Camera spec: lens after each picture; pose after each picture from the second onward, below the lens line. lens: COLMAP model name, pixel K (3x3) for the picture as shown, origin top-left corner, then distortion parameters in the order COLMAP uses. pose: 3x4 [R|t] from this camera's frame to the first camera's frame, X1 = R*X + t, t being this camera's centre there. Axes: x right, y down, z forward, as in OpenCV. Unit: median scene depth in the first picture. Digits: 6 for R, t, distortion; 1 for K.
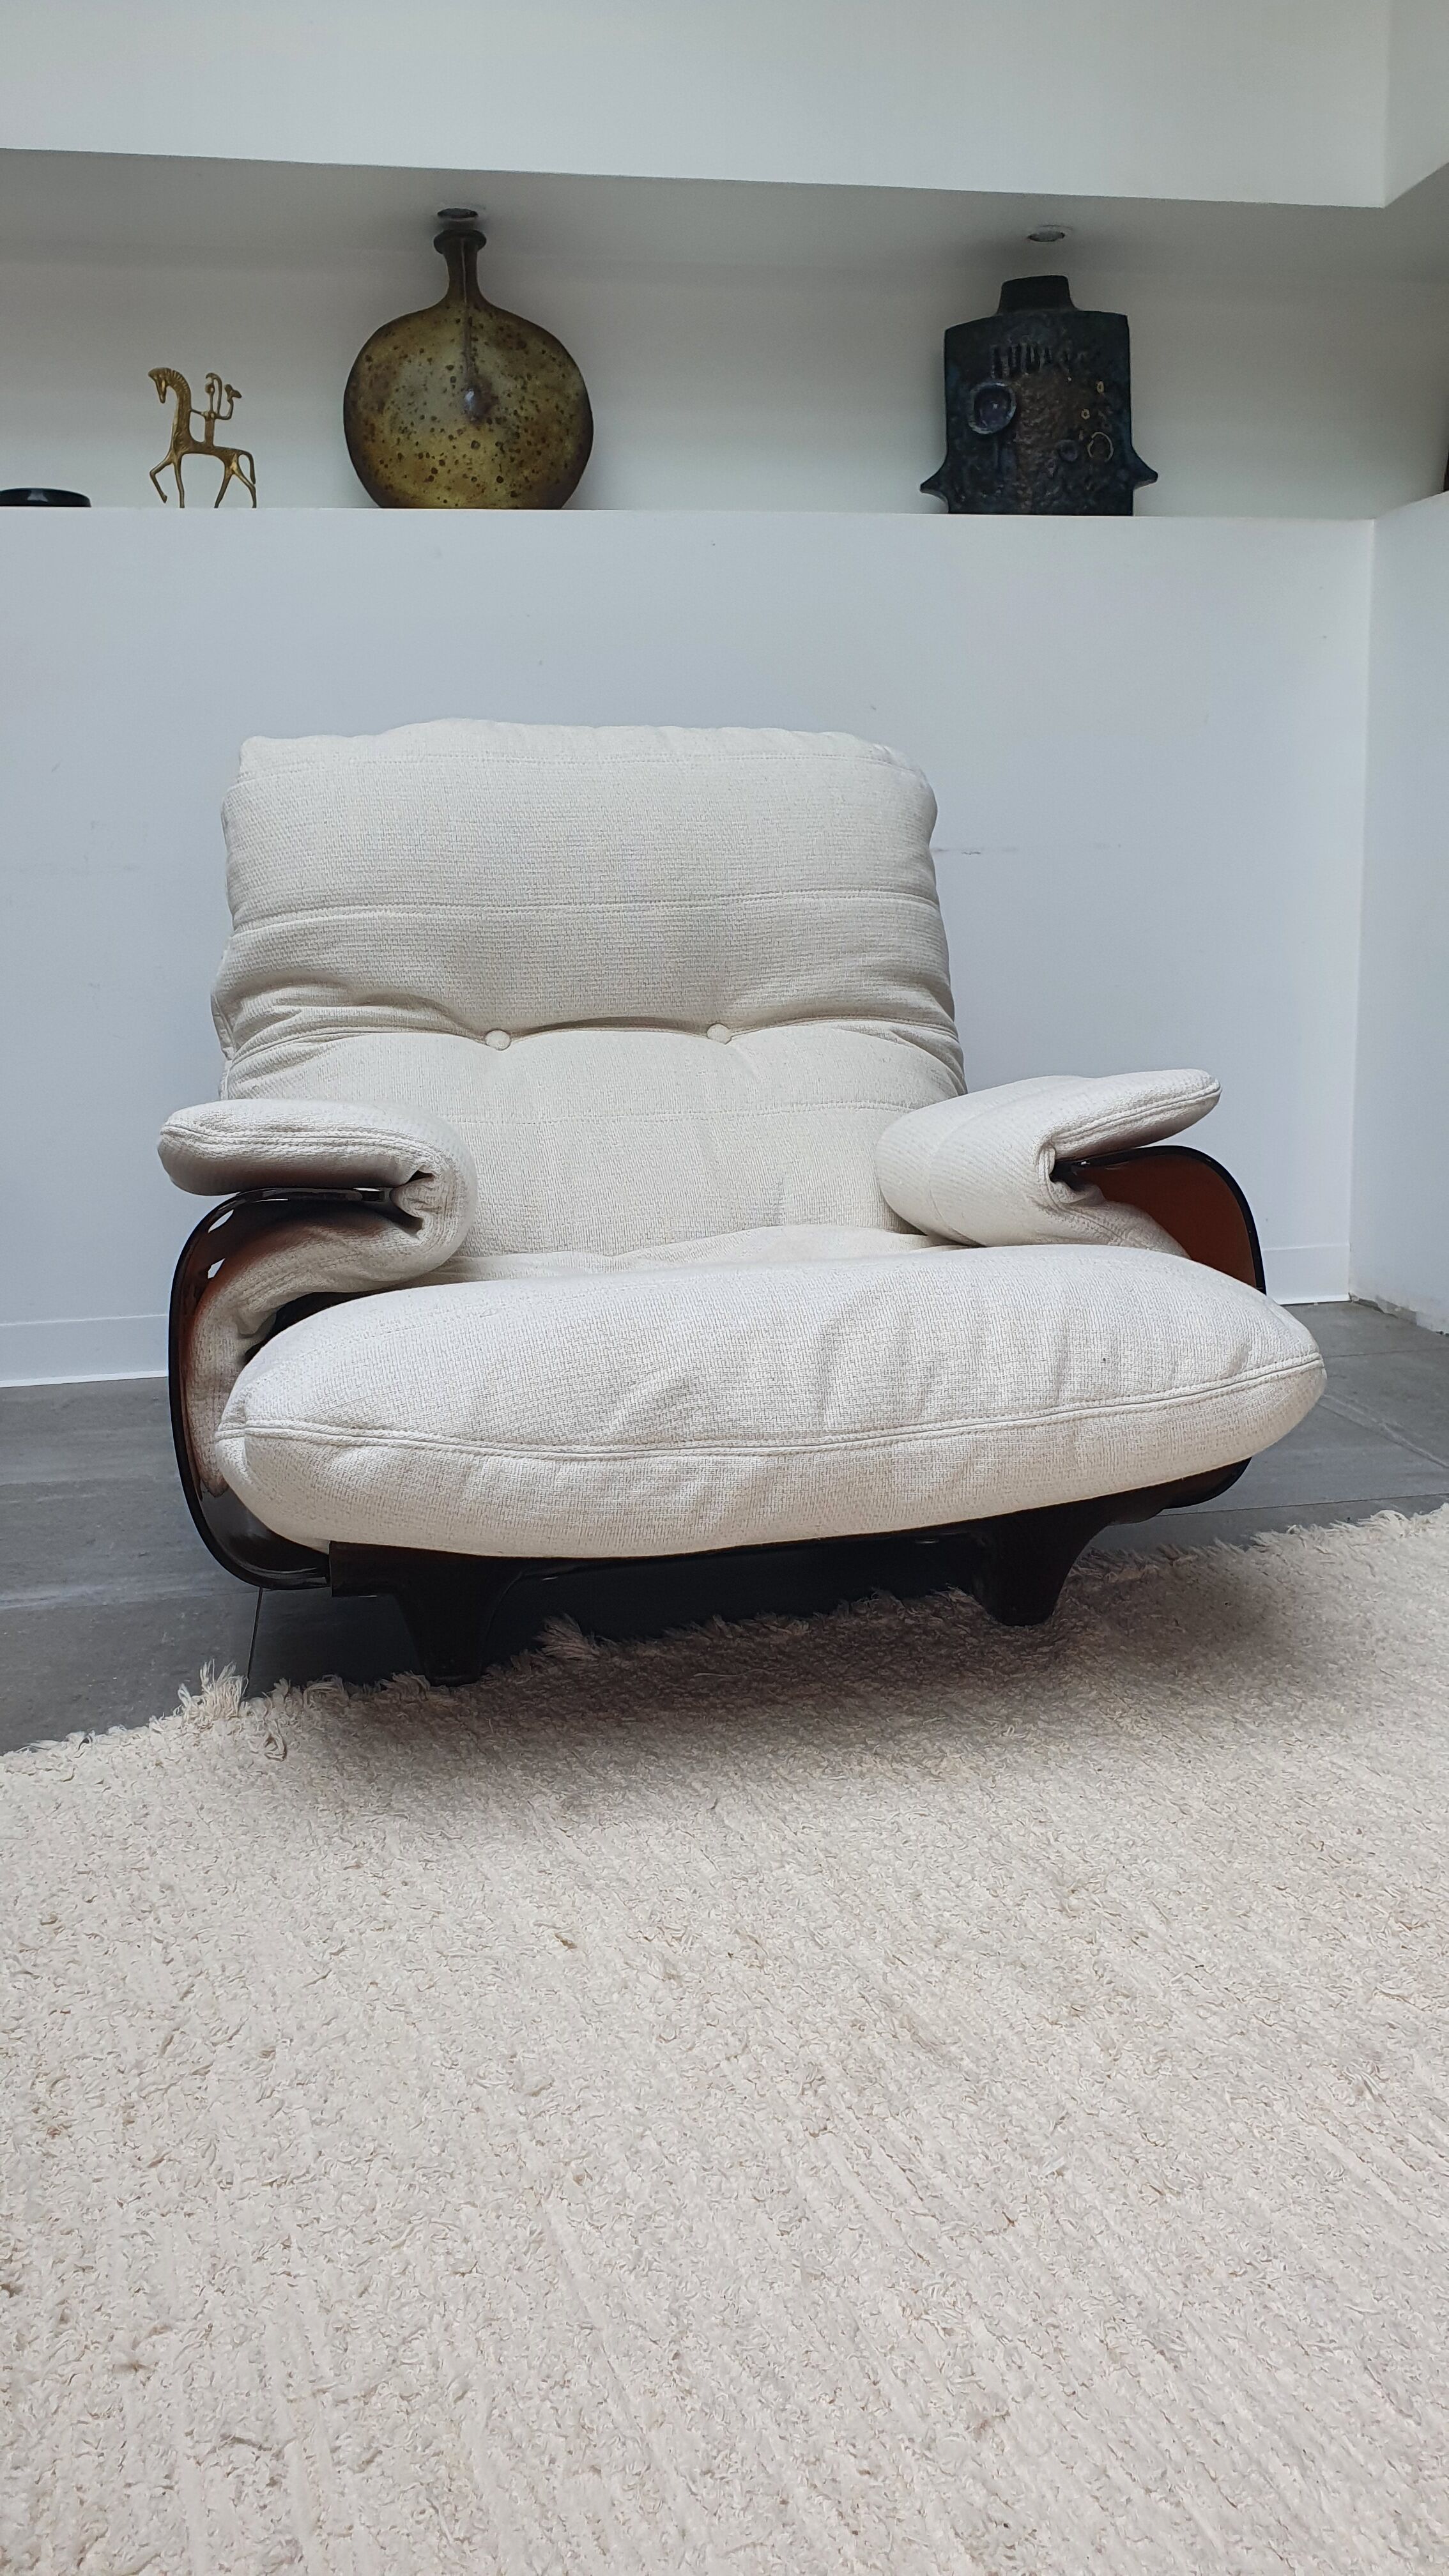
lens RADIAL K [[2002.1, 0, 748.7], [0, 2002.1, 1291.3], [0, 0, 1]] dist [-0.025615, 0.006345]
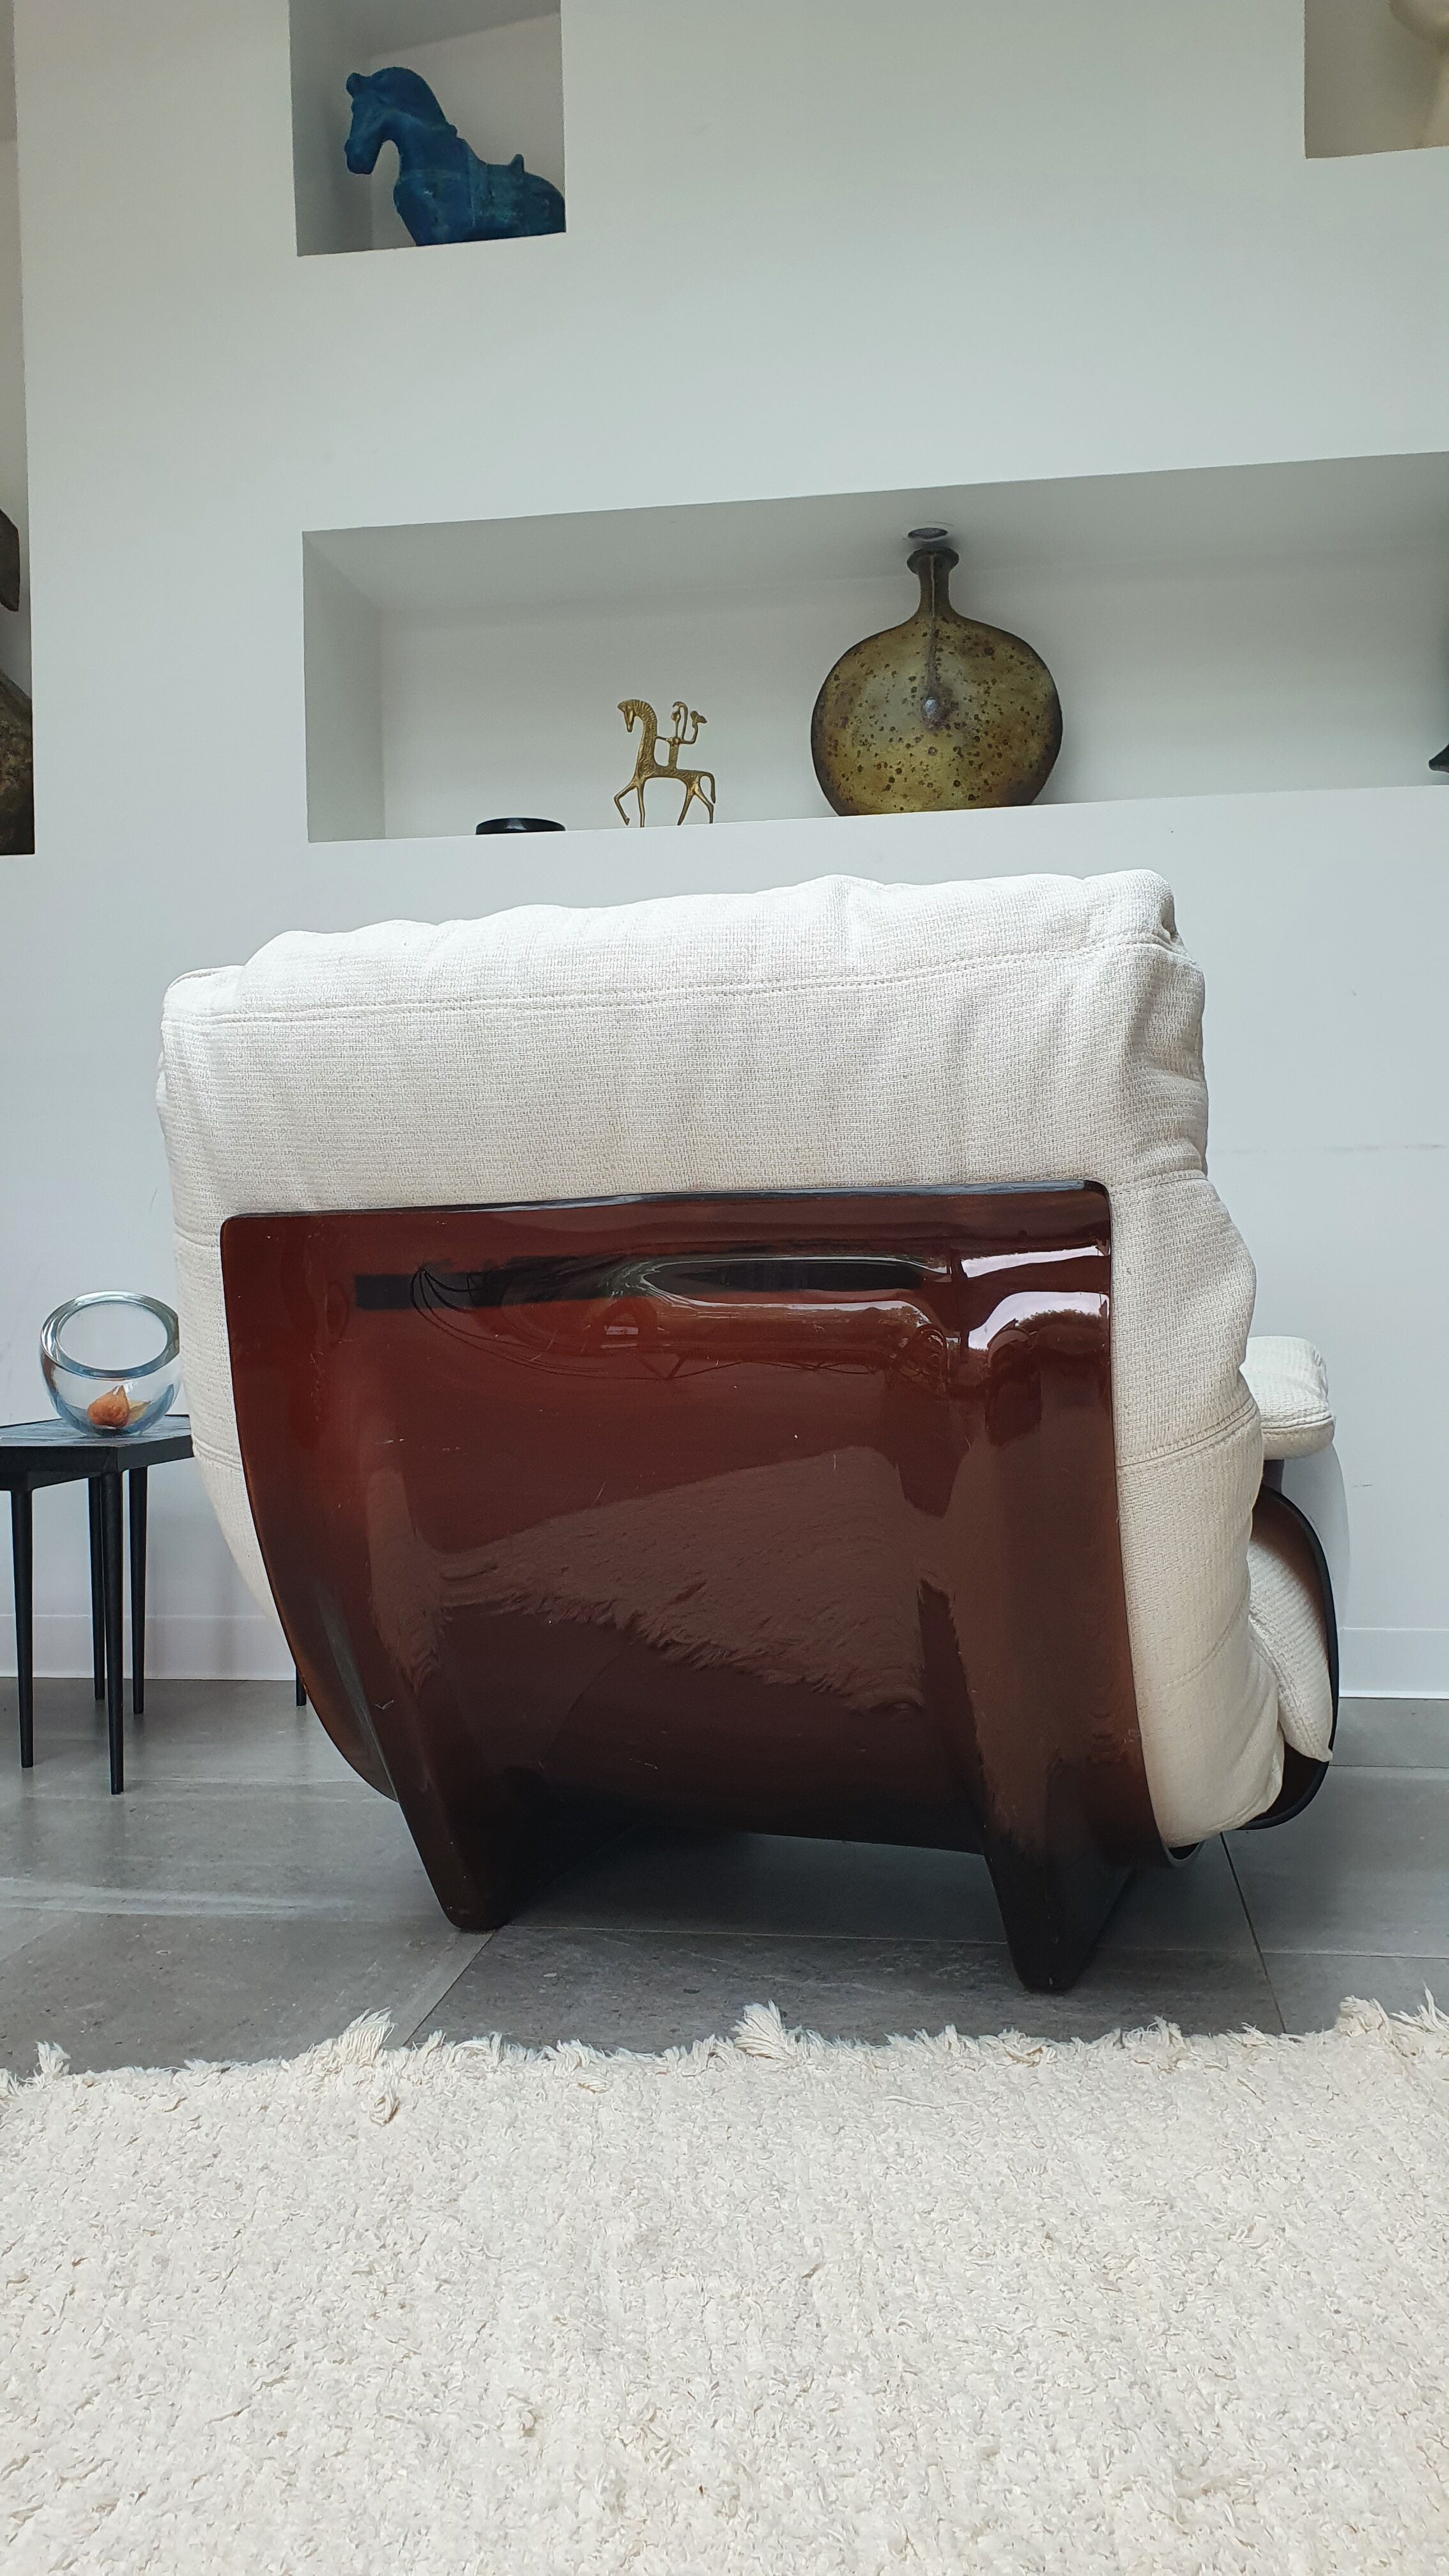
lens RADIAL K [[1998.3, 0, 731.1], [0, 1998.3, 1299.9], [0, 0, 1]] dist [0.028266, -0.002583]
pose [[0.942062, 0.014970, -0.335104, 0.105790], [-0.069185, 0.986195, -0.150441, 0.000019], [0.328226, 0.164909, 0.930093, 0.088314]]
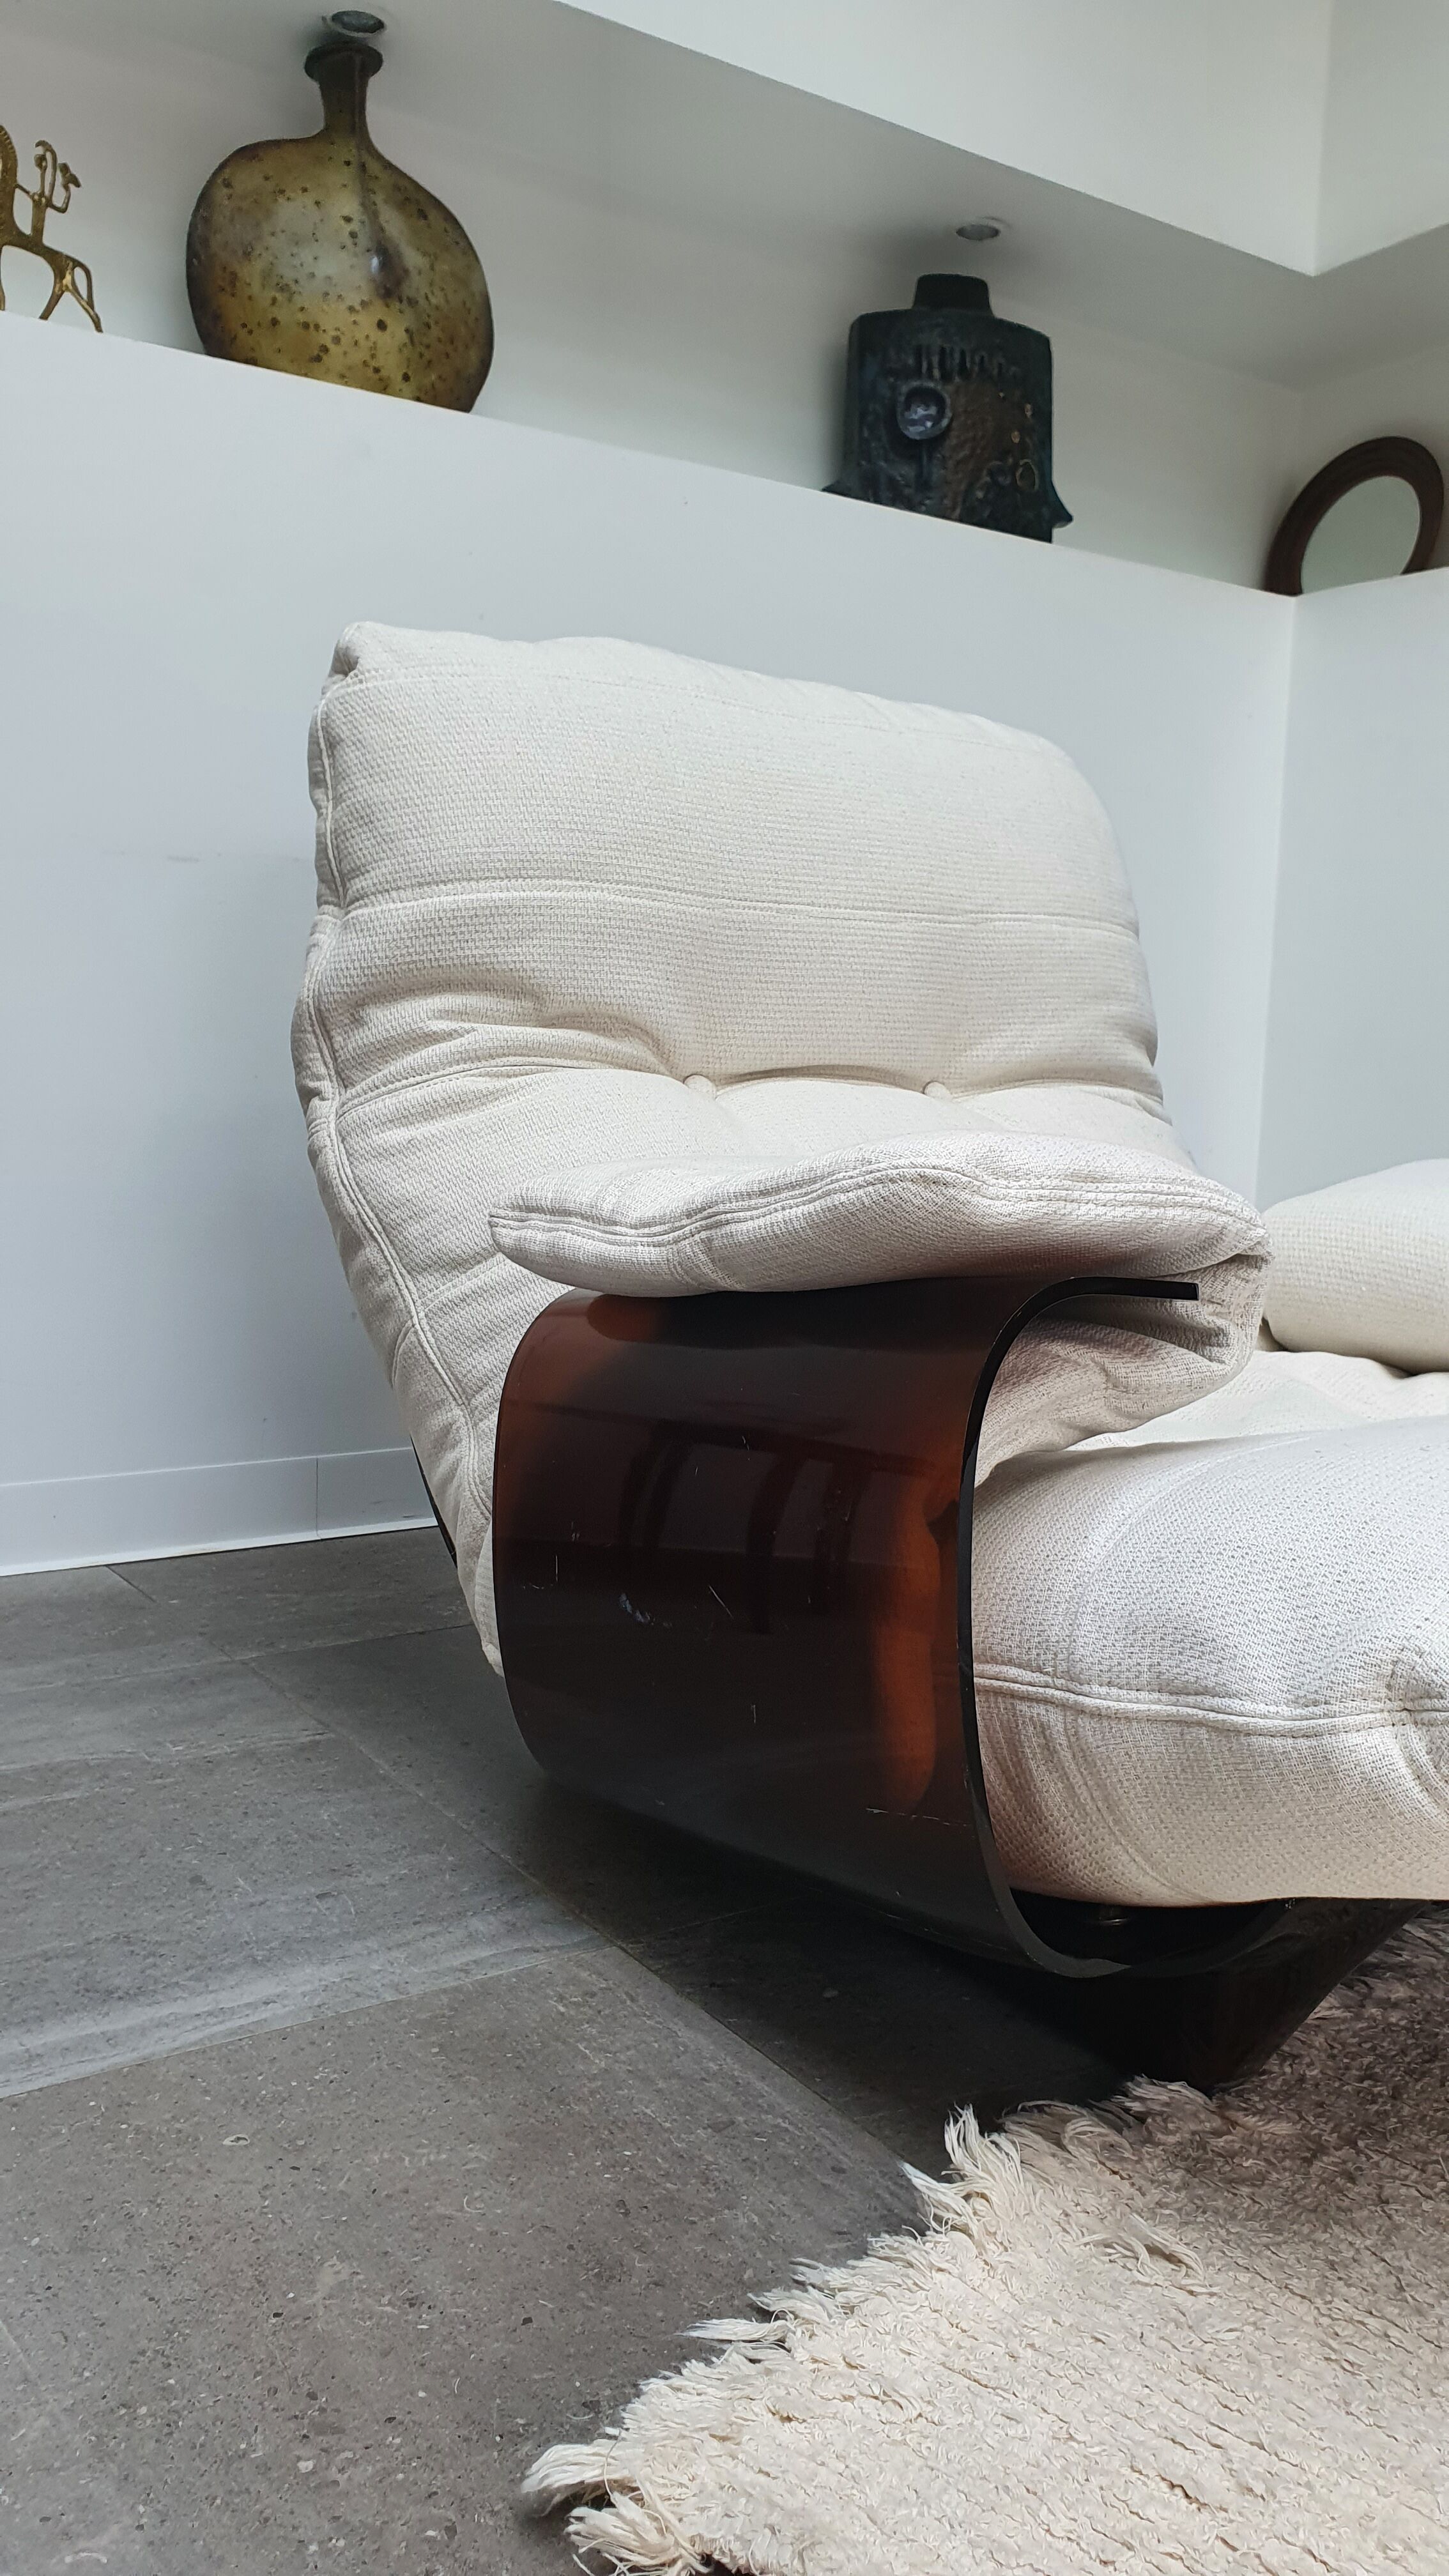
lens RADIAL K [[2056.6, 0, 752.5], [0, 2056.6, 1254.9], [0, 0, 1]] dist [-0.001634, 0.042577]
pose [[0.921116, 0.018771, 0.388834, -0.305689], [0.016307, 0.996100, -0.086716, -0.003374], [-0.388946, 0.086217, 0.917218, 0.258733]]
